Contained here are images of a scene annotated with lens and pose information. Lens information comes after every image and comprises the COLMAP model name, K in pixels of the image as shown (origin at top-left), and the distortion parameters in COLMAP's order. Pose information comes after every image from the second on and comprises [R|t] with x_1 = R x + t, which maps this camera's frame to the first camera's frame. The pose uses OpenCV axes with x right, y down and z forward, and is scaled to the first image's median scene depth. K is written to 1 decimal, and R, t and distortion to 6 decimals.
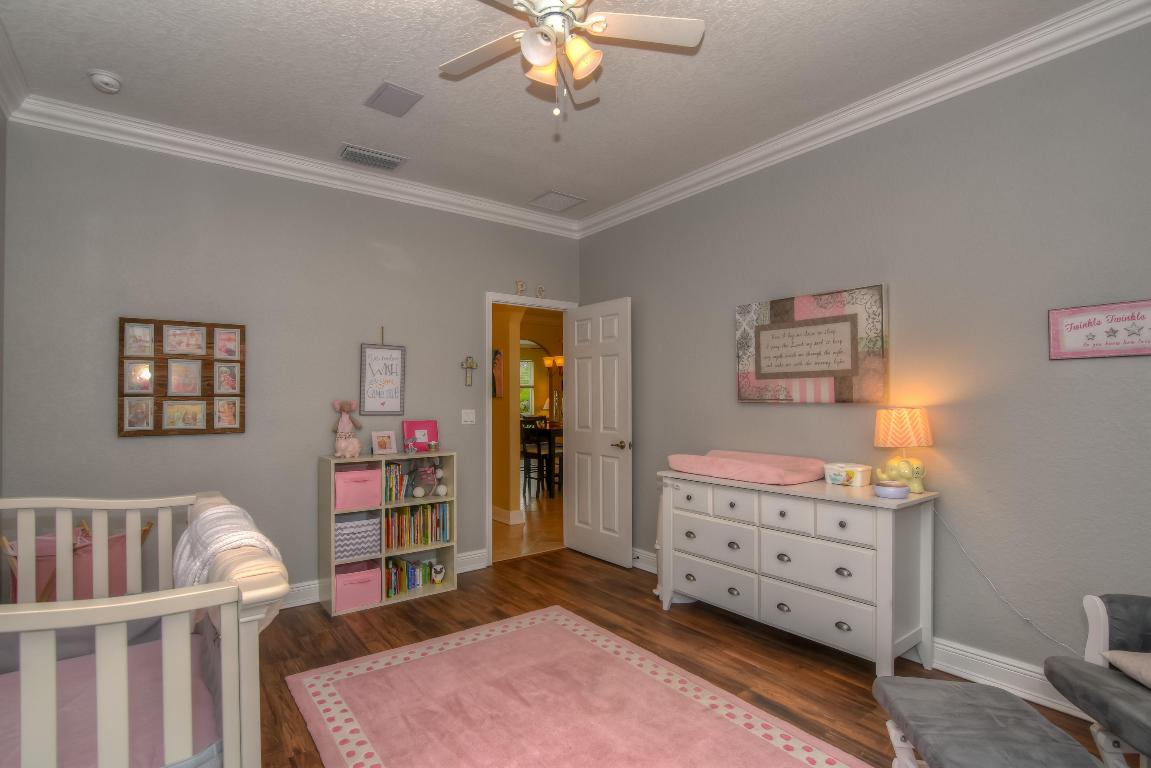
lens RADIAL K [[566.0, 0, 572.4], [0, 566.0, 385.5], [0, 0, 1]] dist [-0.029997, 0.008876]
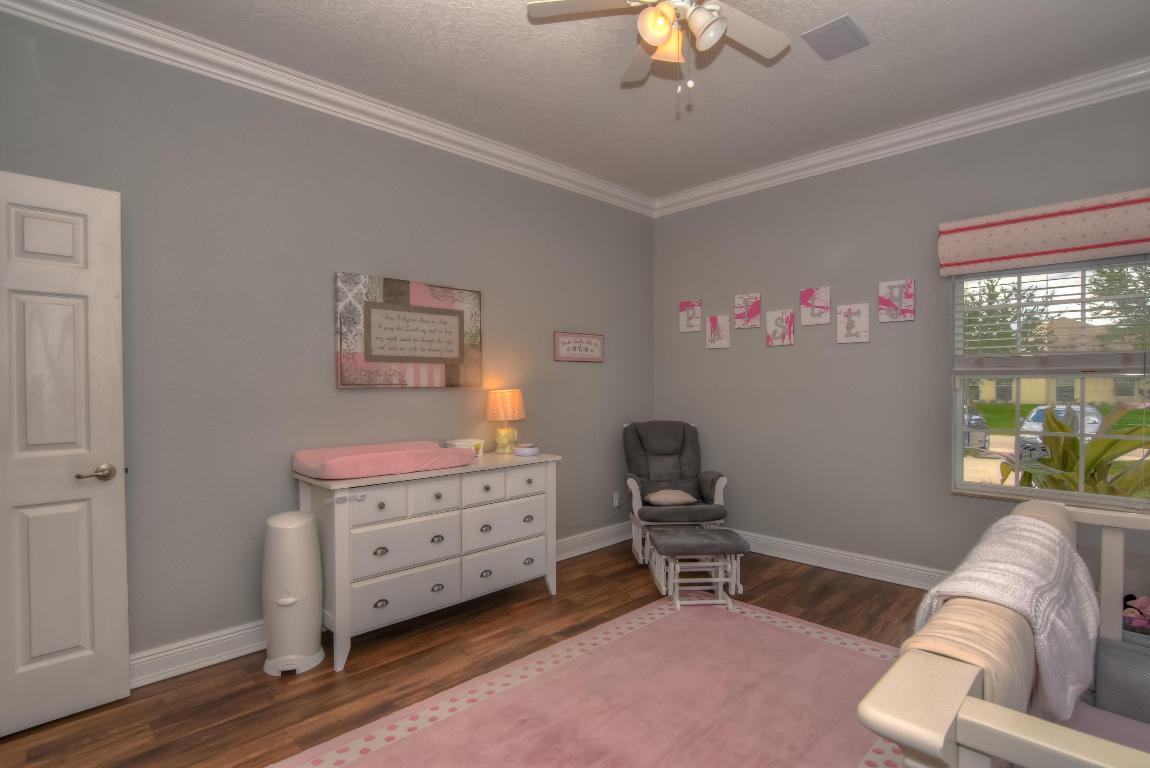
lens RADIAL K [[565.5, 0, 570.1], [0, 565.5, 391.0], [0, 0, 1]] dist [-0.029997, 0.008876]
pose [[-0.132353, -0.007020, 0.991178, -0.649954], [-0.015258, 0.999871, 0.005044, 0.028118], [-0.991085, -0.014456, -0.132443, 0.877749]]
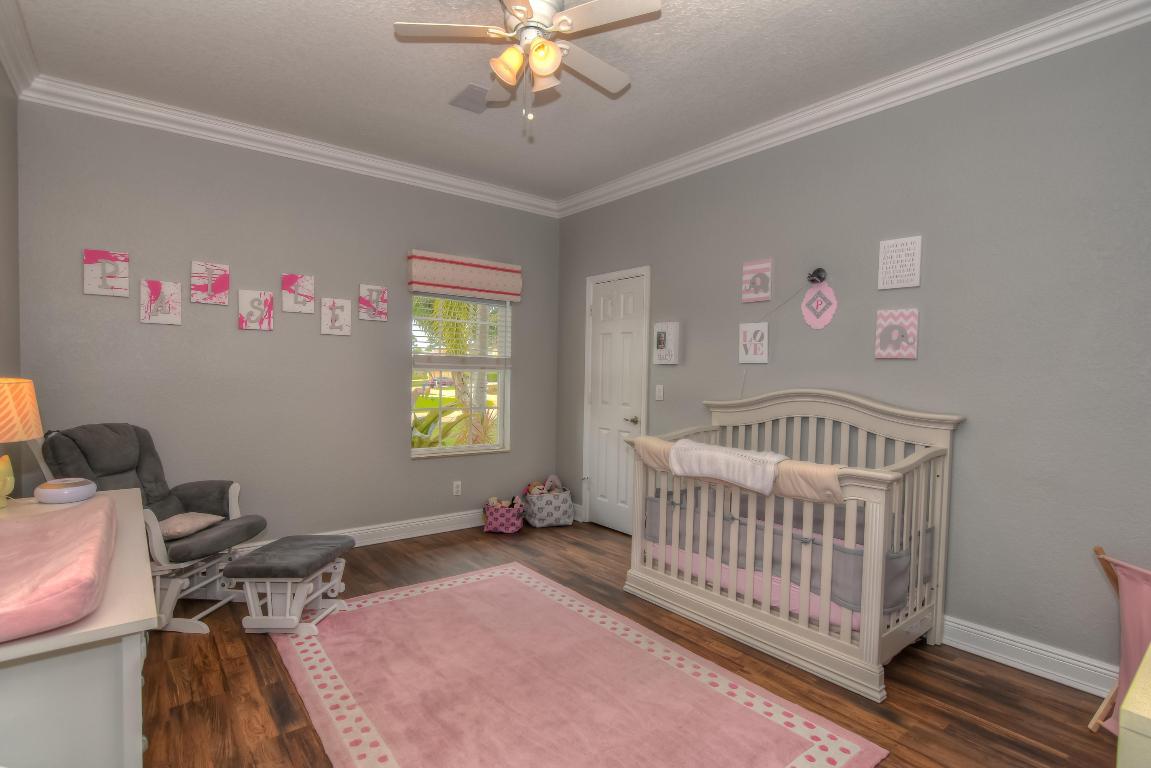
lens RADIAL K [[566.0, 0, 572.8], [0, 566.0, 389.1], [0, 0, 1]] dist [-0.029997, 0.008876]
pose [[-0.999381, 0.000225, -0.035166, -0.049015], [0.000480, 0.999974, -0.007223, 0.054529], [0.035164, -0.007235, -0.999355, 1.410890]]
